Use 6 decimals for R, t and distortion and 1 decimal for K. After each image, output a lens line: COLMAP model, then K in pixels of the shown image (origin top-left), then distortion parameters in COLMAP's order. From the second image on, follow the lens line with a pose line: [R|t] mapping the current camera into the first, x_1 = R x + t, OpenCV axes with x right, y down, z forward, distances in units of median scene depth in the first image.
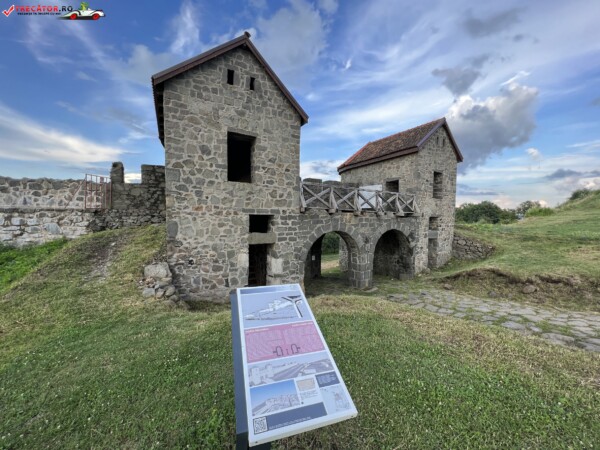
lens RADIAL K [[233.1, 0, 293.0], [0, 233.1, 223.8], [0, 0, 1]] dist [-0.001515, -0.000266]
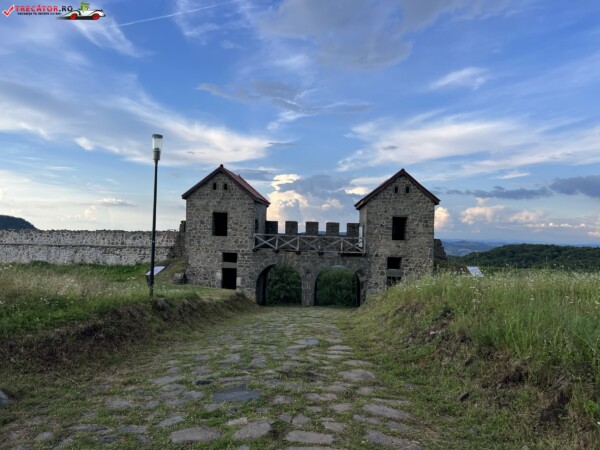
lens RADIAL K [[447.2, 0, 301.6], [0, 447.2, 222.4], [0, 0, 1]] dist [0.112311, -0.177114]
pose [[0.848209, -0.005989, -0.529628, 2.303017], [-0.035251, 0.997081, -0.067731, -0.057923], [0.528488, 0.076120, 0.845521, -1.793868]]
